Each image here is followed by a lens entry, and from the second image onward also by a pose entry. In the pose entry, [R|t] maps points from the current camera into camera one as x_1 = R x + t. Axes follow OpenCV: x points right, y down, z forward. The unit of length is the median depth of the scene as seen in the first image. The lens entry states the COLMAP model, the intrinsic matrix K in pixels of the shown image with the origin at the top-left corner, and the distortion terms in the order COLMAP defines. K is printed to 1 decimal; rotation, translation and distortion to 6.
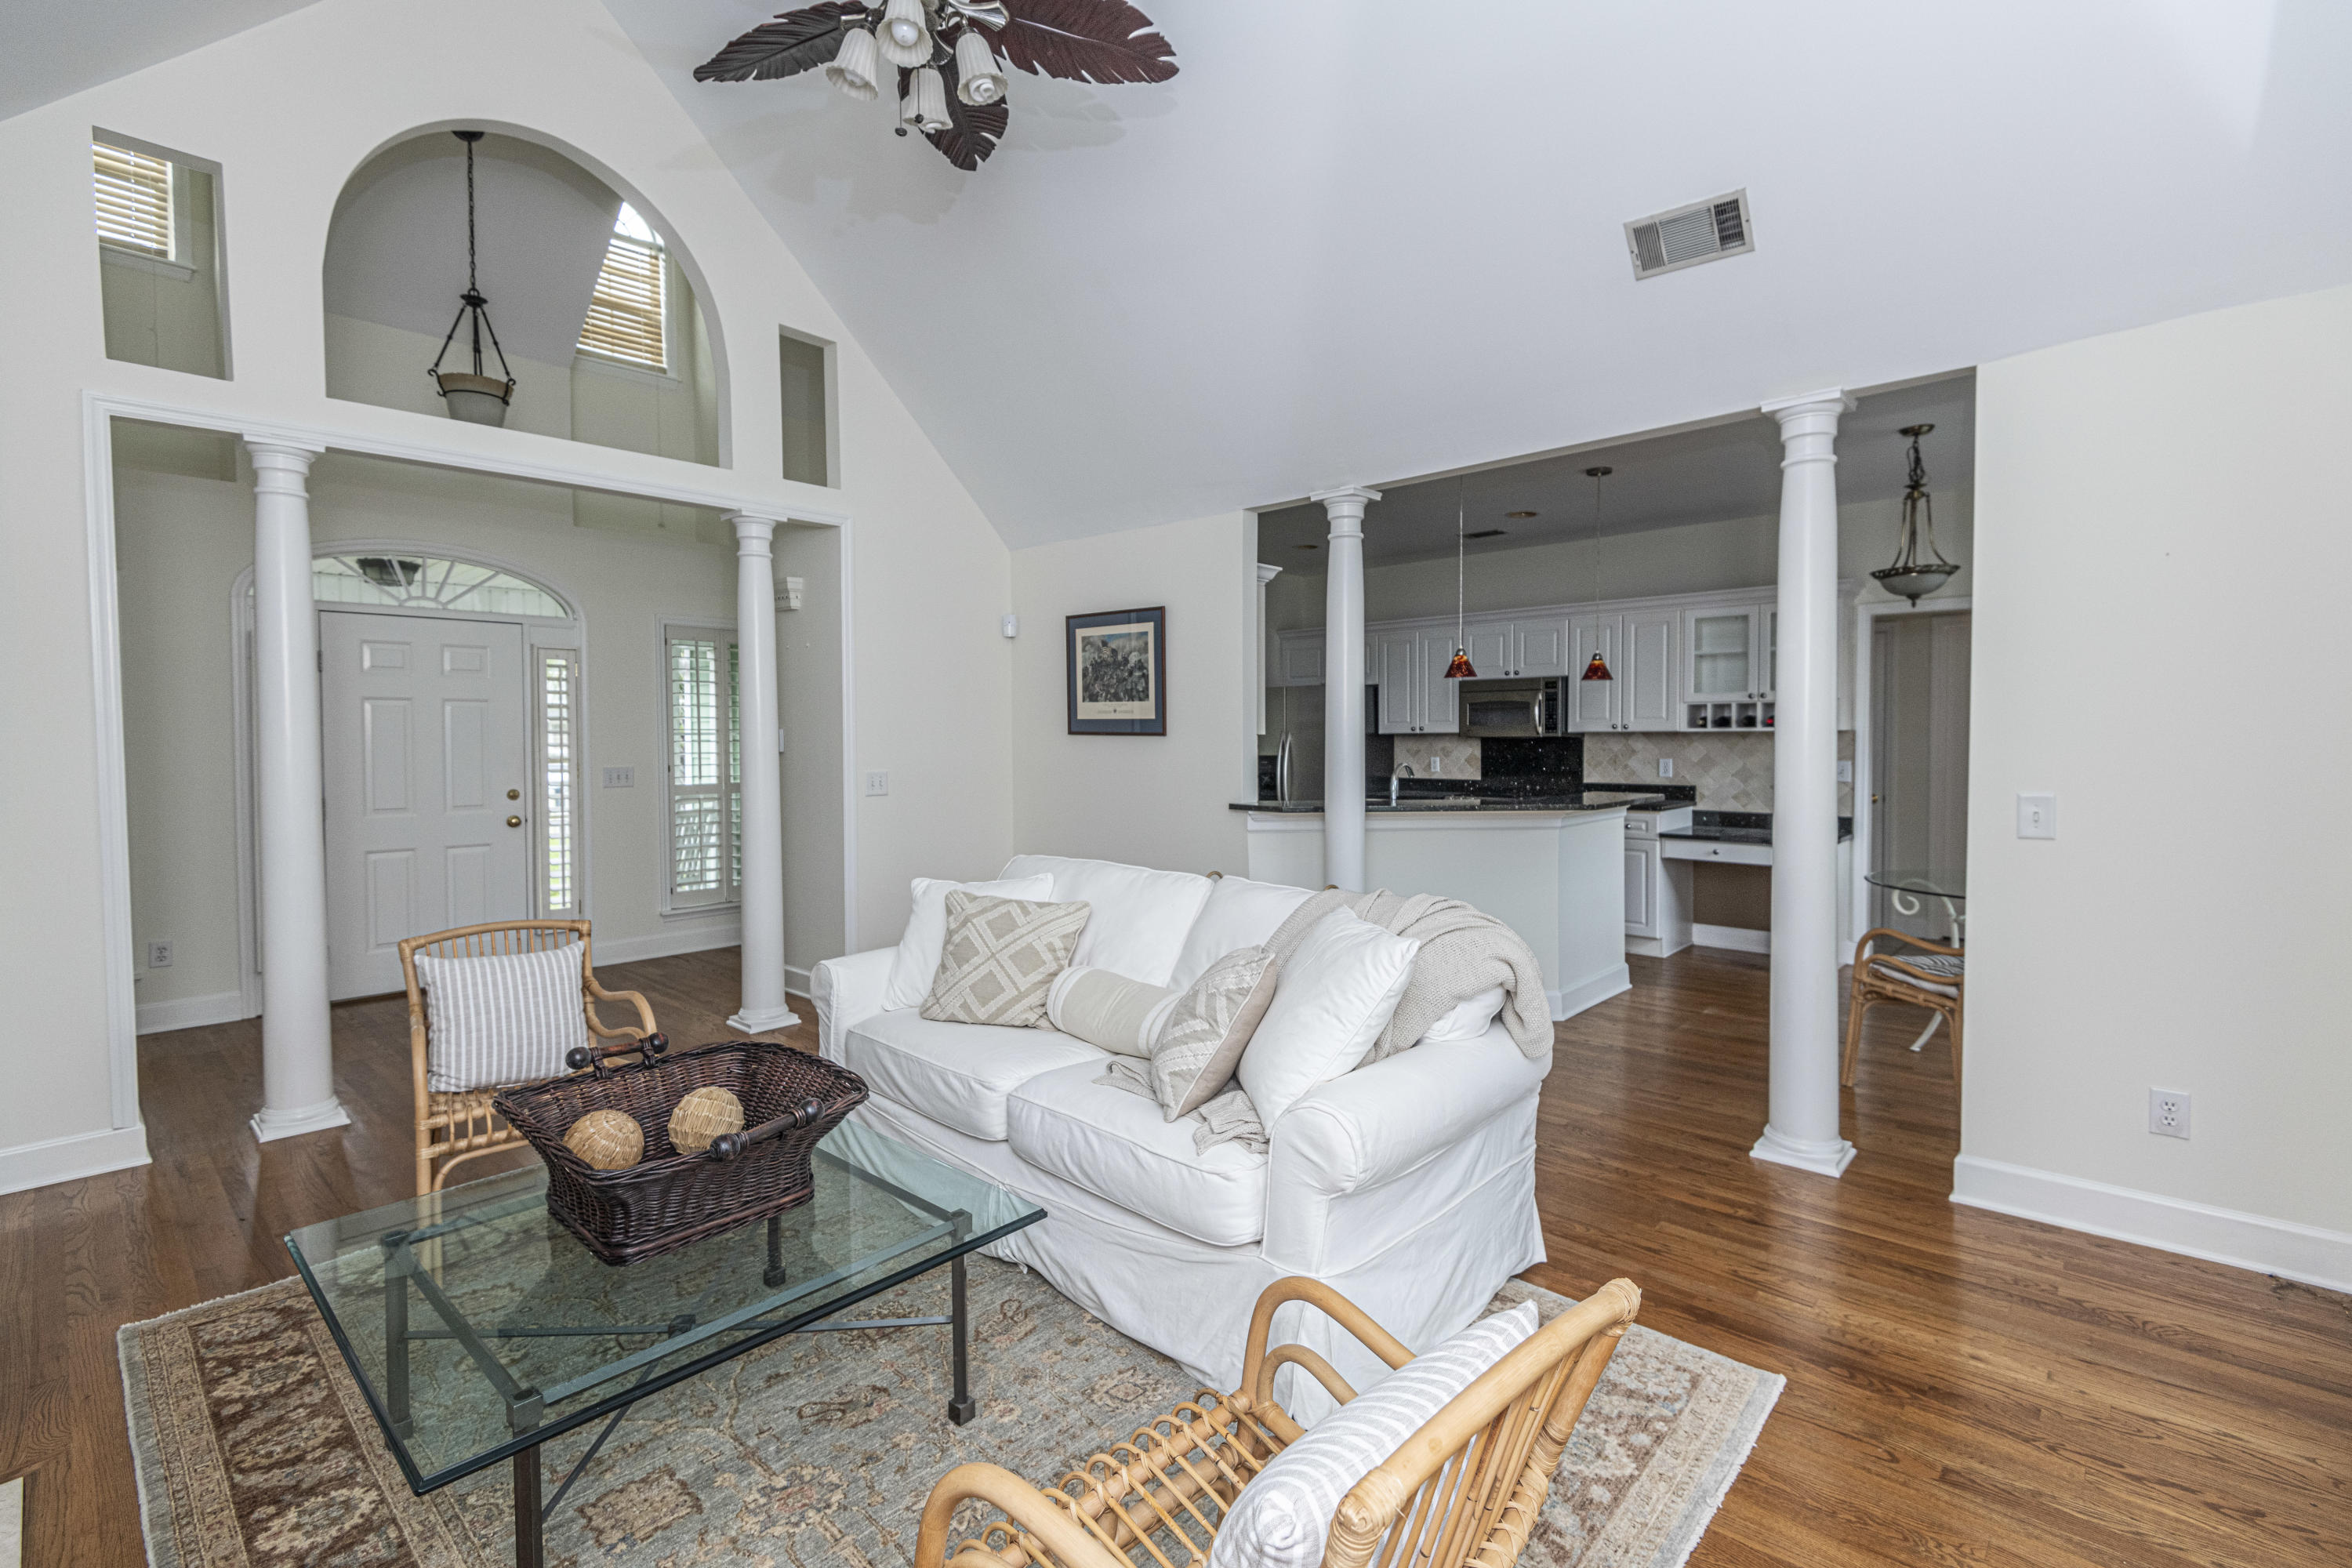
lens RADIAL K [[1068.9, 0, 1174.3], [0, 1068.9, 772.5], [0, 0, 1]] dist [0.029823, -0.010554]
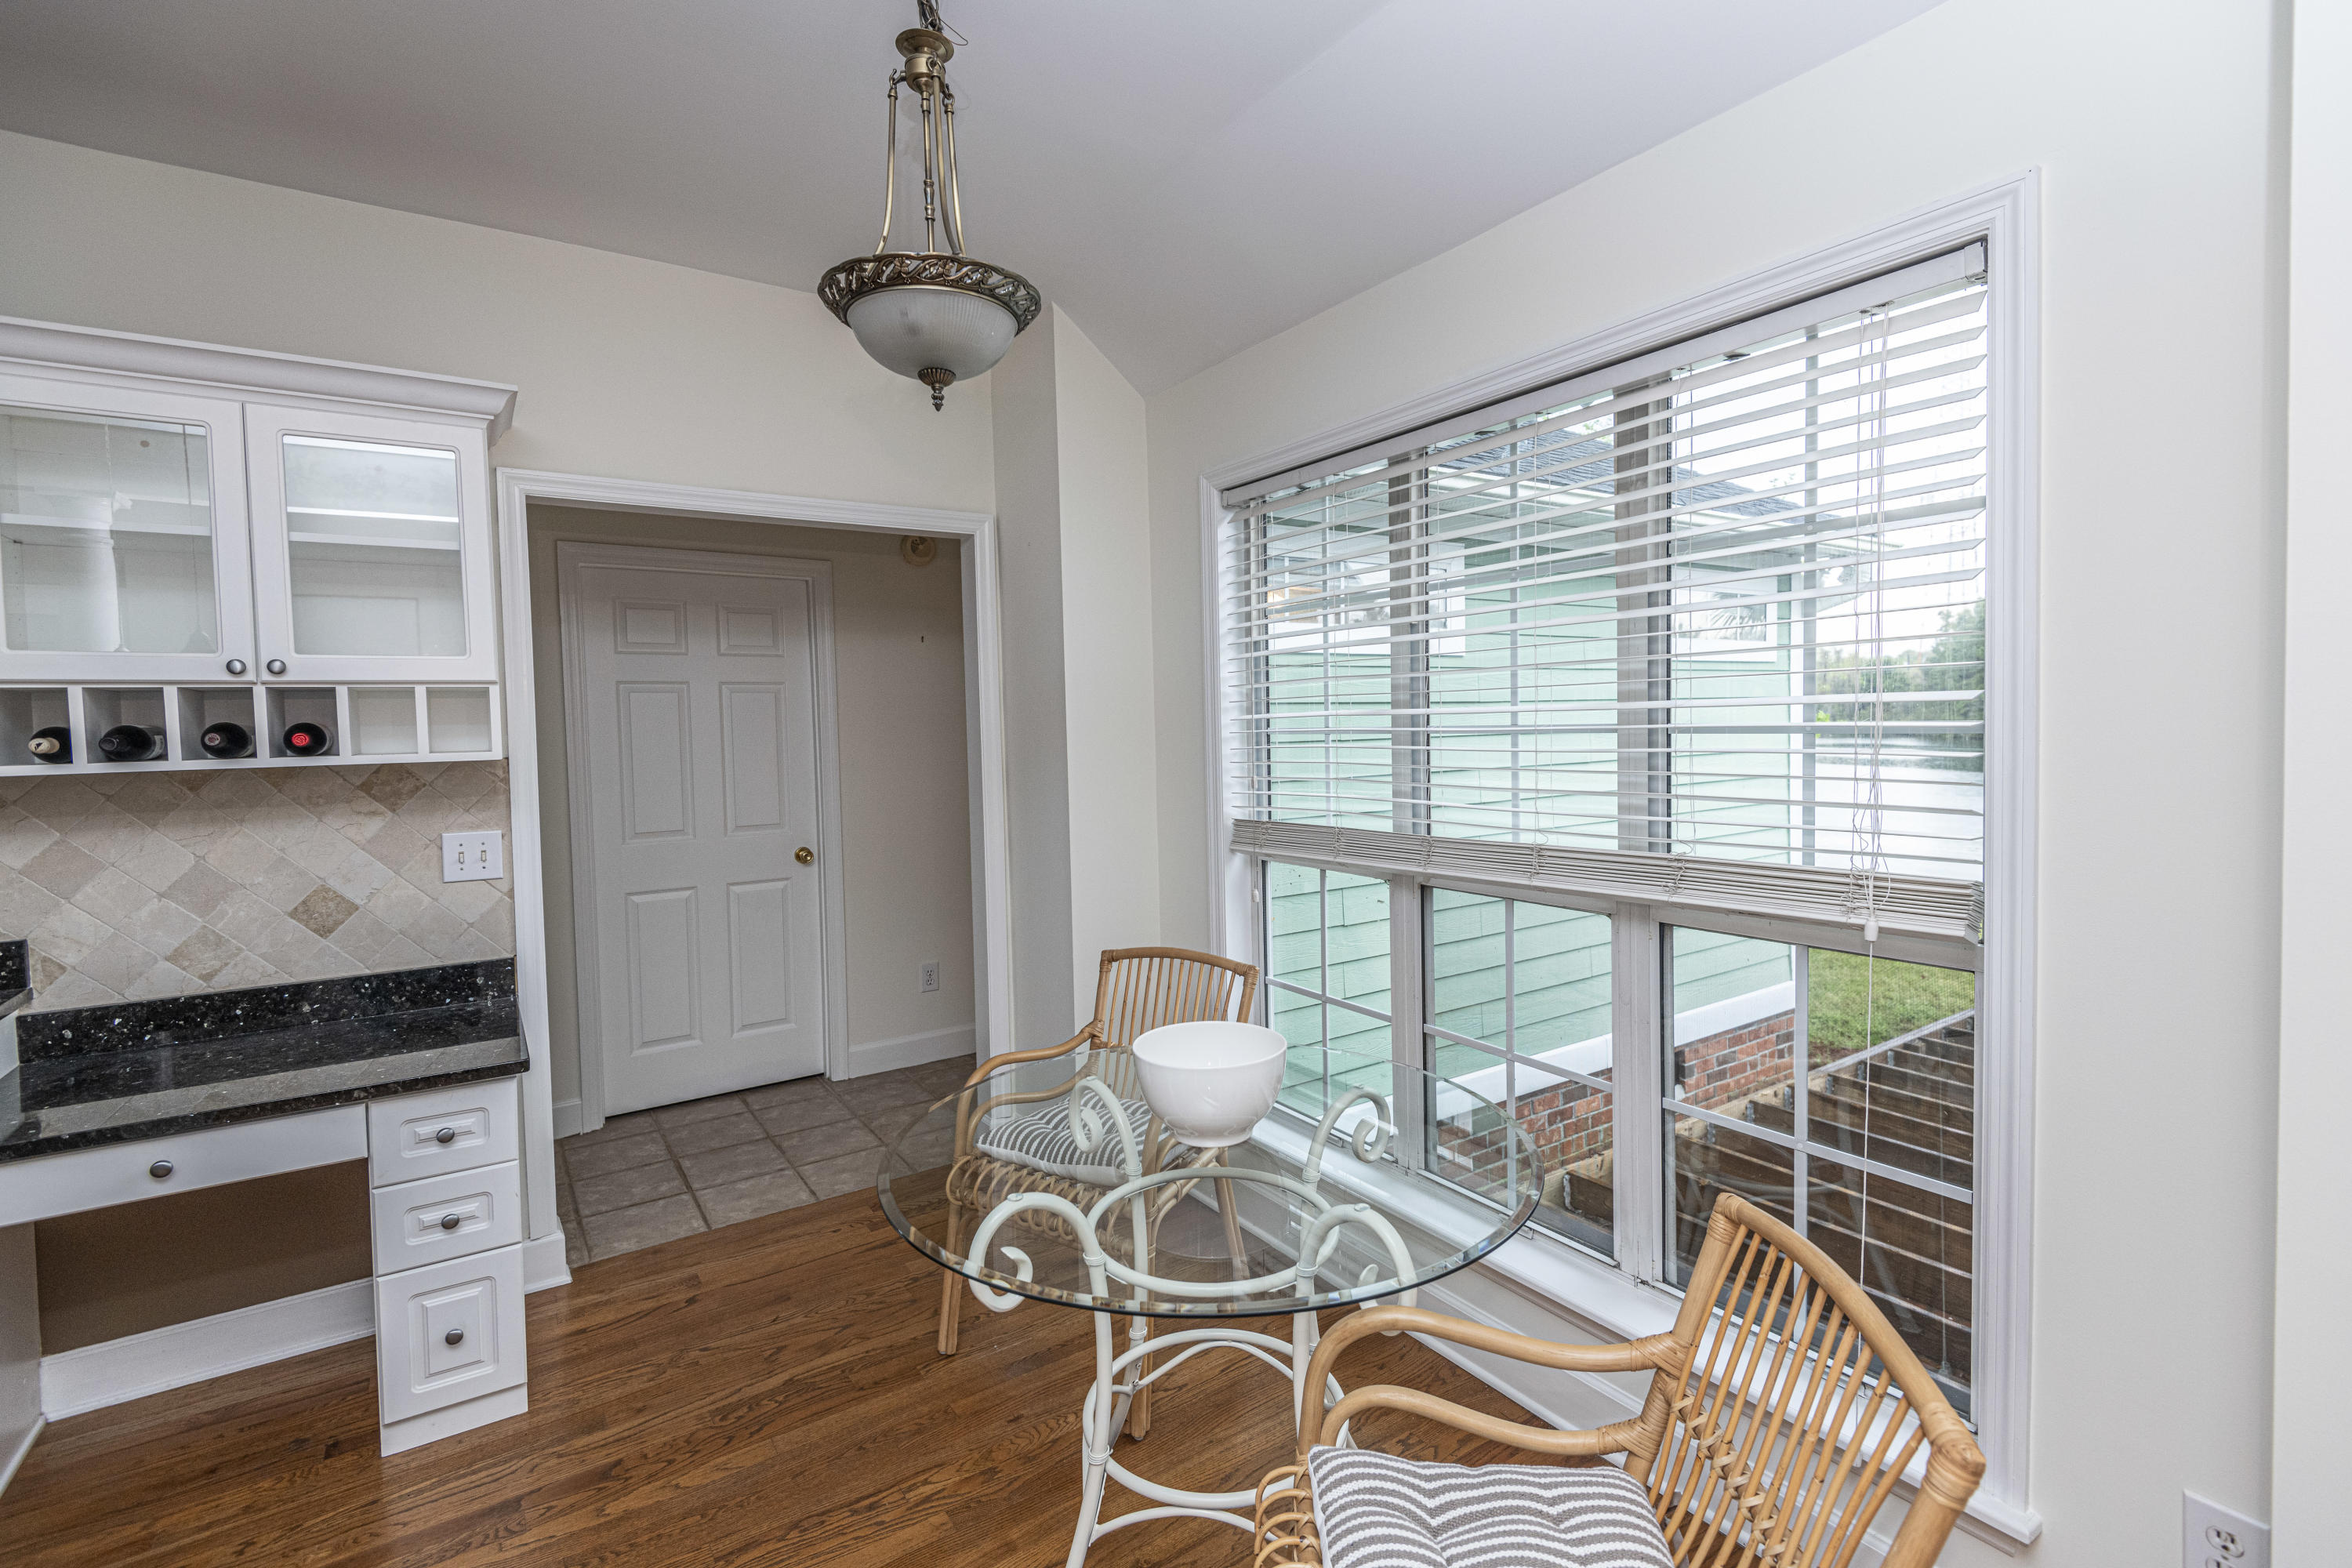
lens RADIAL K [[1068.9, 0, 1179.0], [0, 1068.9, 767.0], [0, 0, 1]] dist [0.029823, -0.010554]
pose [[0.231269, -0.037214, 0.972178, 0.249505], [0.057883, 0.998024, 0.024434, -0.027927], [-0.971166, 0.050622, 0.232966, 0.587615]]
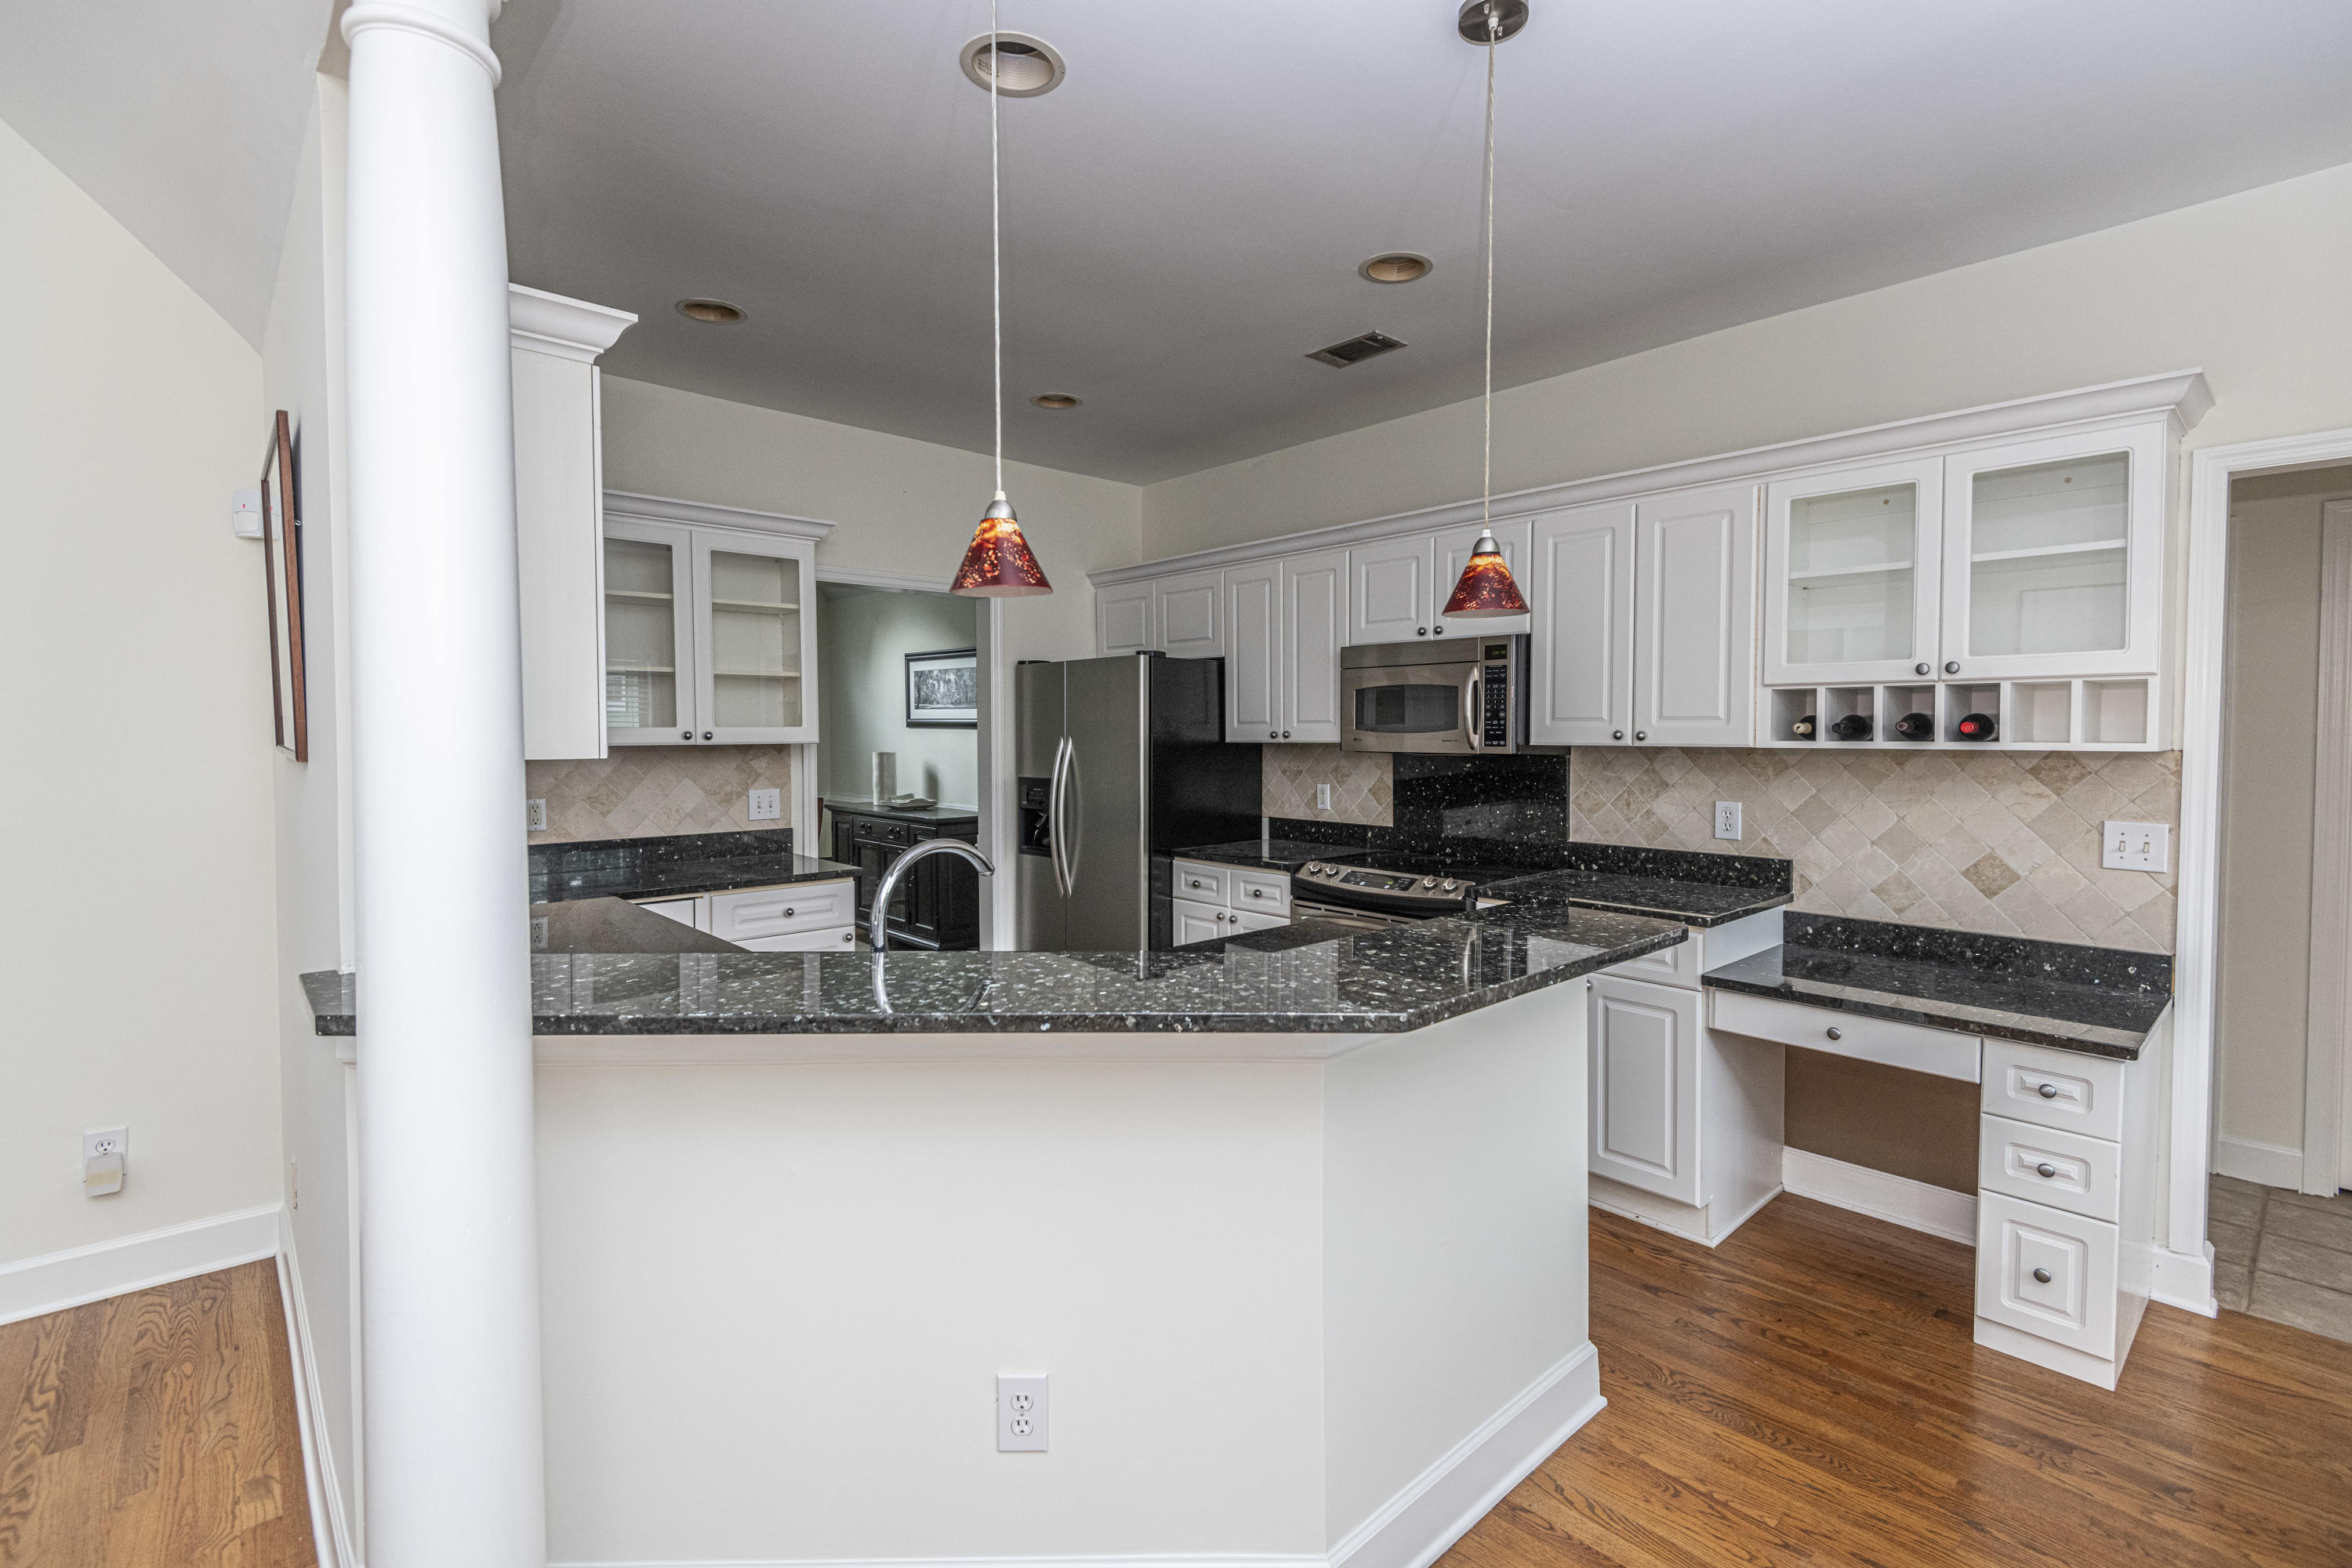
lens RADIAL K [[1068.9, 0, 1188.8], [0, 1068.9, 778.8], [0, 0, 1]] dist [0.029823, -0.010554]
pose [[0.997151, 0.012136, -0.074449, 0.254896], [-0.011687, 0.999911, 0.006474, -0.024053], [0.074521, -0.005585, 0.997204, 0.506660]]
